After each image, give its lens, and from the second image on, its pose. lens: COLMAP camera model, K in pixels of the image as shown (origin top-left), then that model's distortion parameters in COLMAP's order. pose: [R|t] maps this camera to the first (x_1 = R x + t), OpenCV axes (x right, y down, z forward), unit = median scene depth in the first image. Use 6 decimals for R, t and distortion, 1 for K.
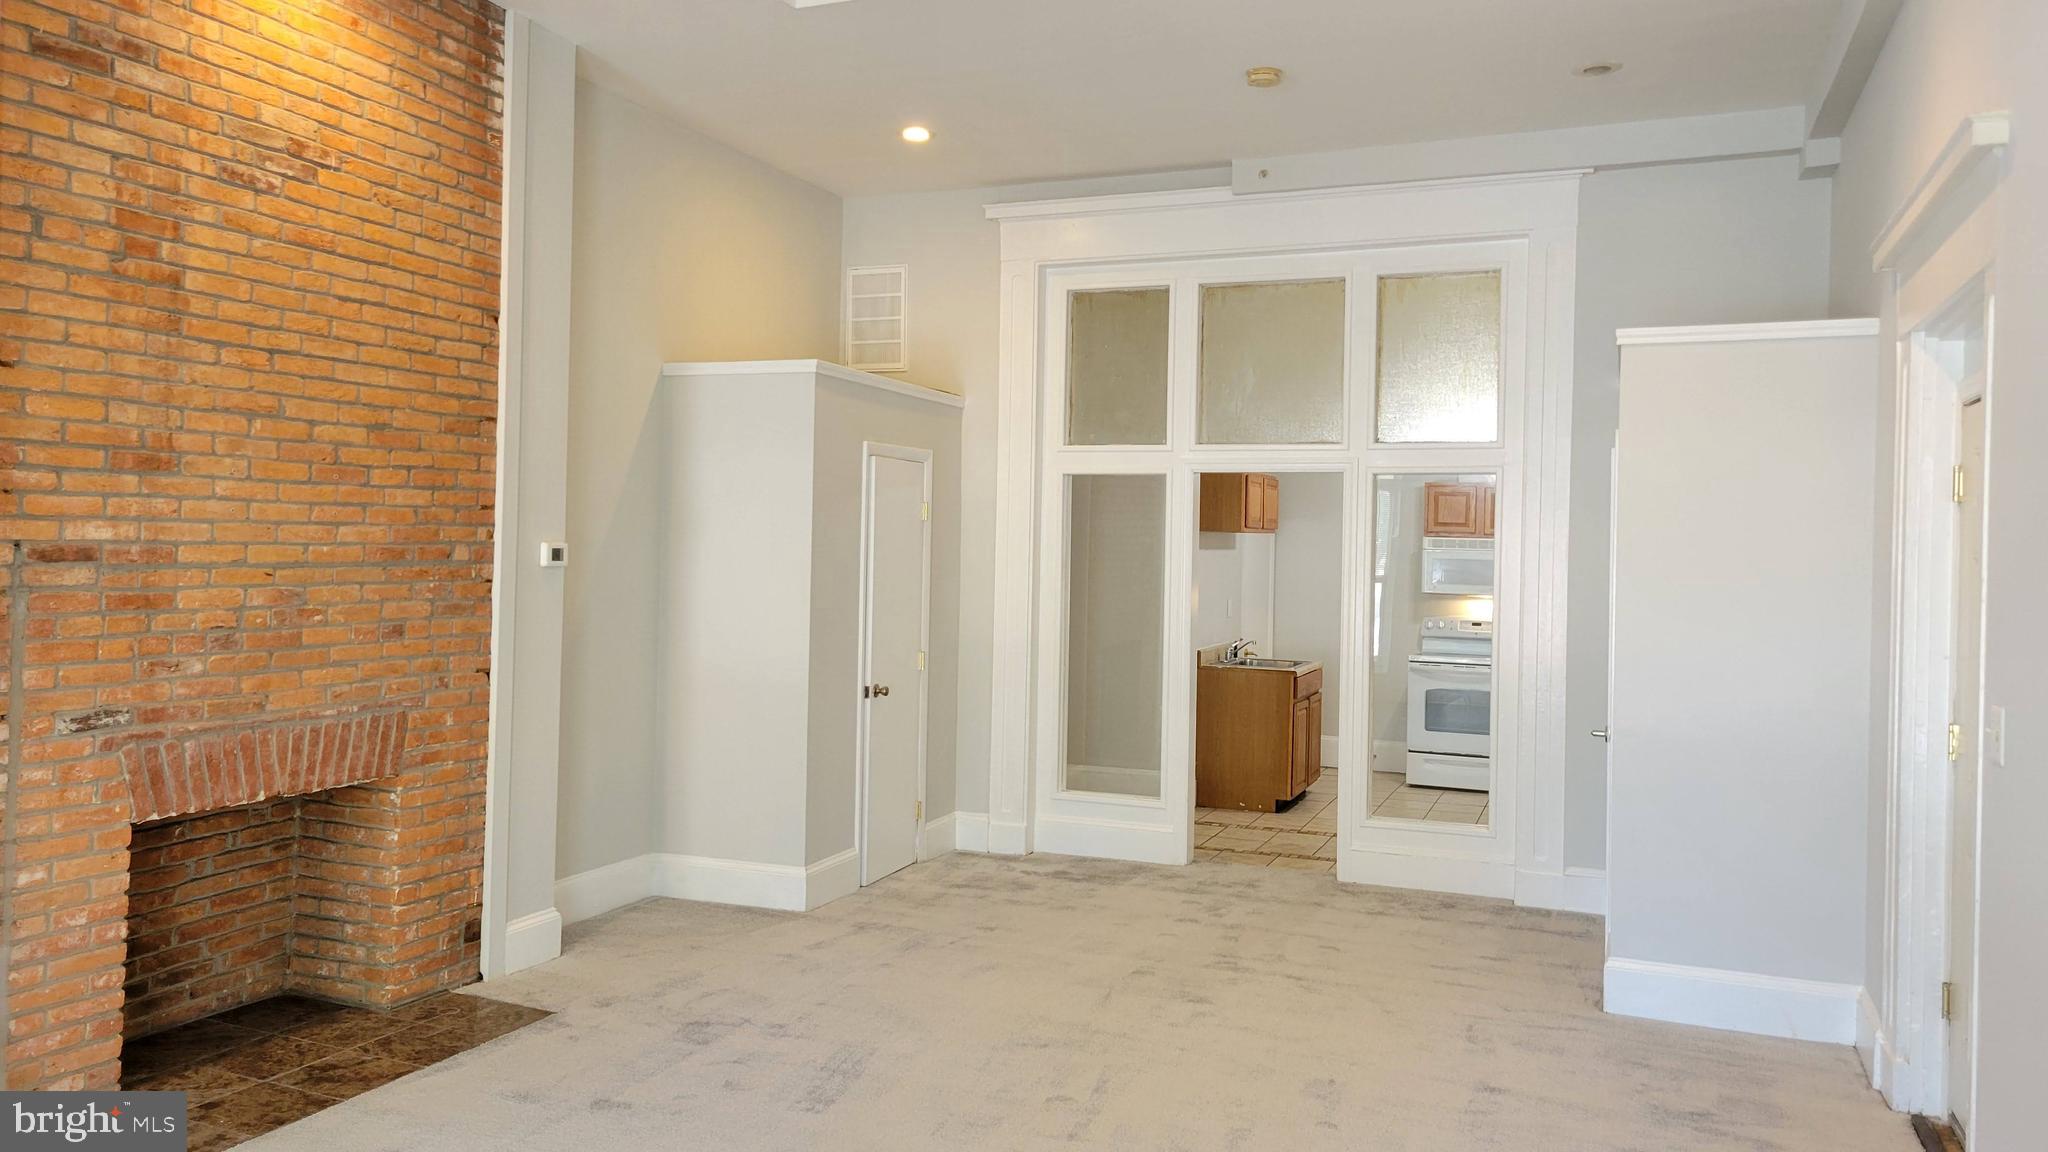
lens RADIAL K [[1545.7, 0, 1005.4], [0, 1545.7, 536.2], [0, 0, 1]] dist [0.054472, -0.033325]
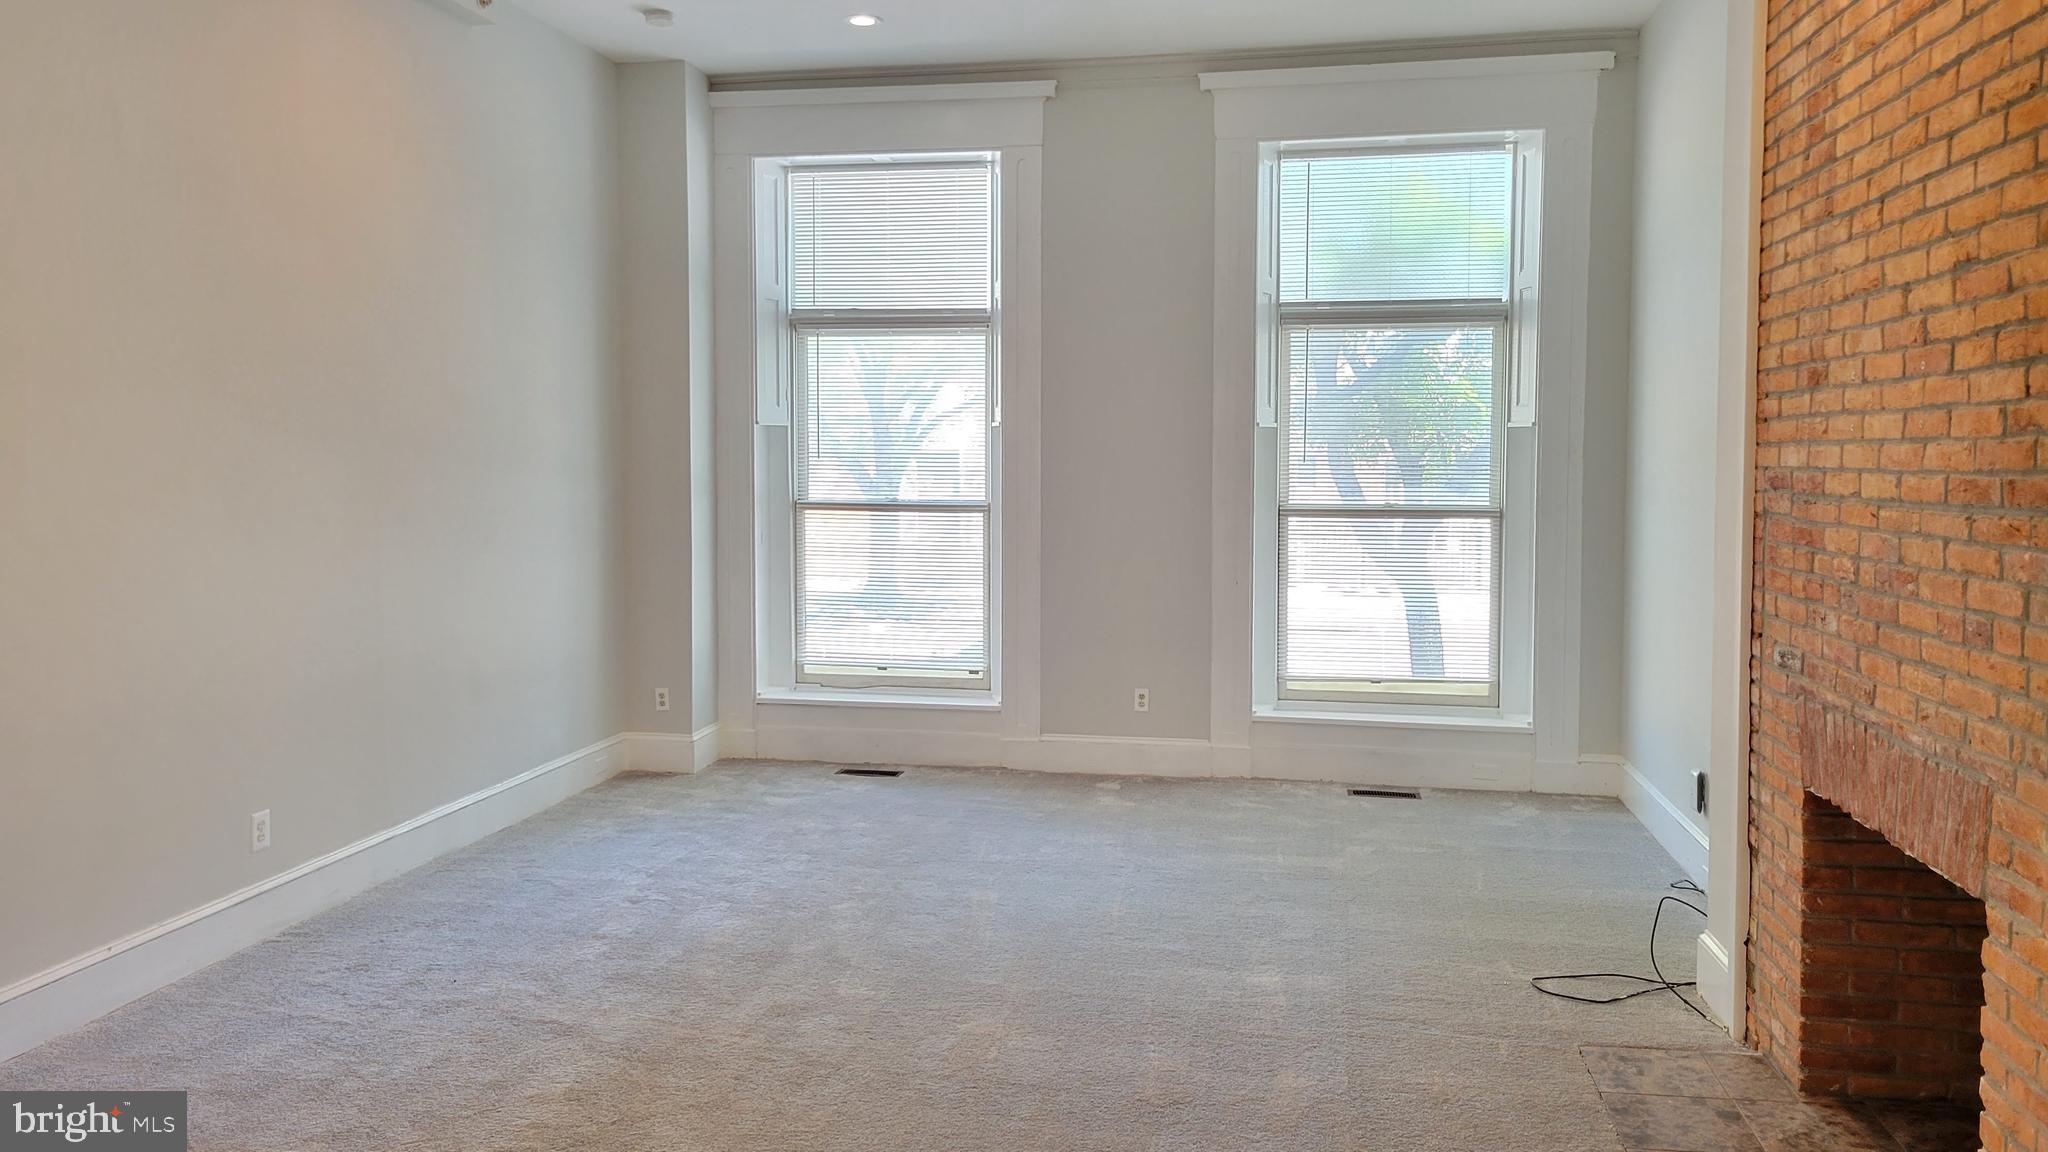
lens RADIAL K [[1545.7, 0, 1001.1], [0, 1545.7, 540.5], [0, 0, 1]] dist [0.054472, -0.033325]
pose [[-0.979489, -0.010372, -0.201228, 0.055382], [-0.020546, 0.998610, 0.048535, 0.008695], [0.200445, 0.051674, -0.978341, 1.456690]]
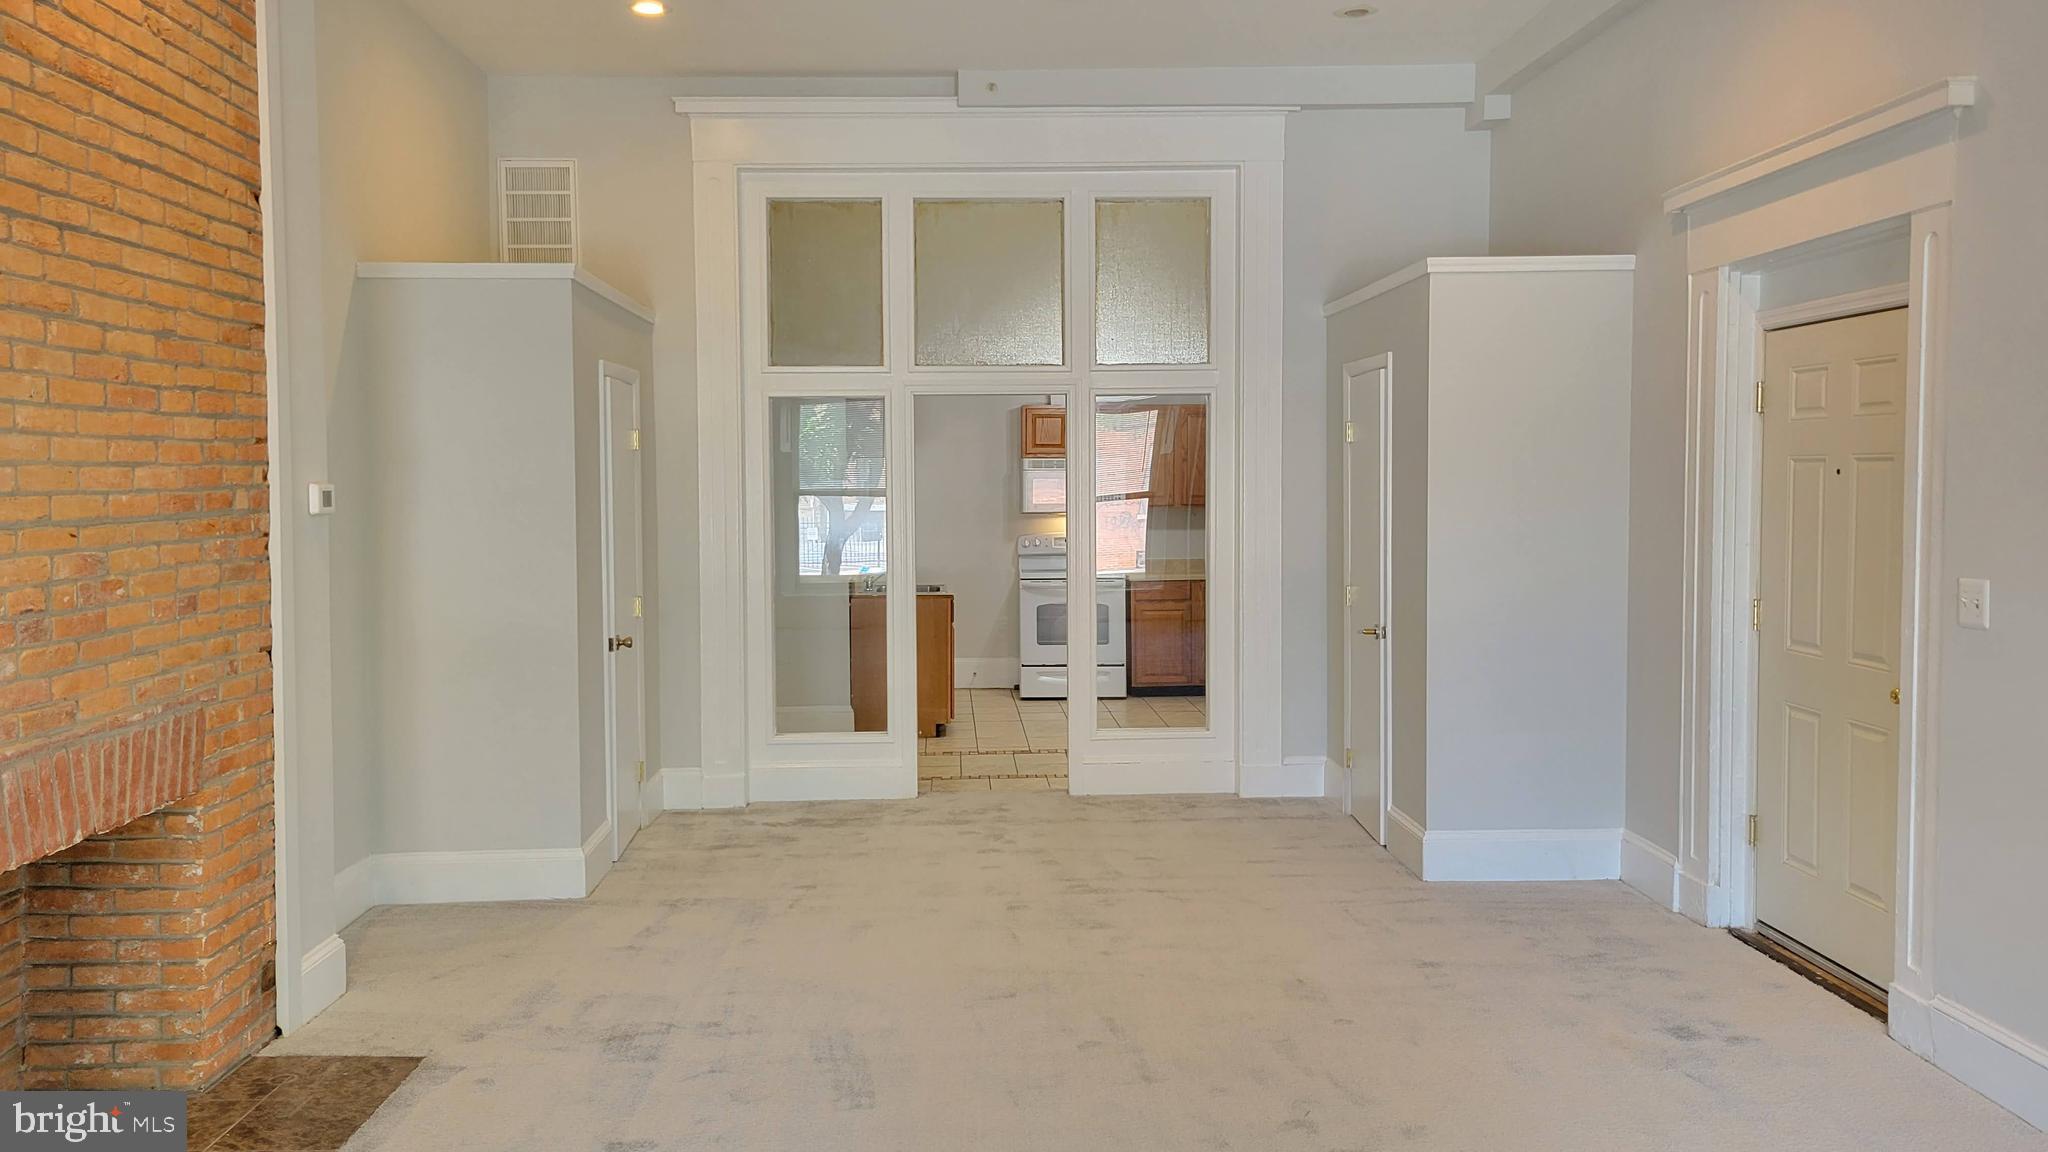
lens RADIAL K [[1545.7, 0, 1013.6], [0, 1545.7, 540.9], [0, 0, 1]] dist [0.054472, -0.033325]
pose [[0.909708, -0.043967, 0.412914, -0.337246], [0.023341, 0.998221, 0.054866, -0.002643], [-0.414592, -0.040274, 0.909116, 0.137179]]
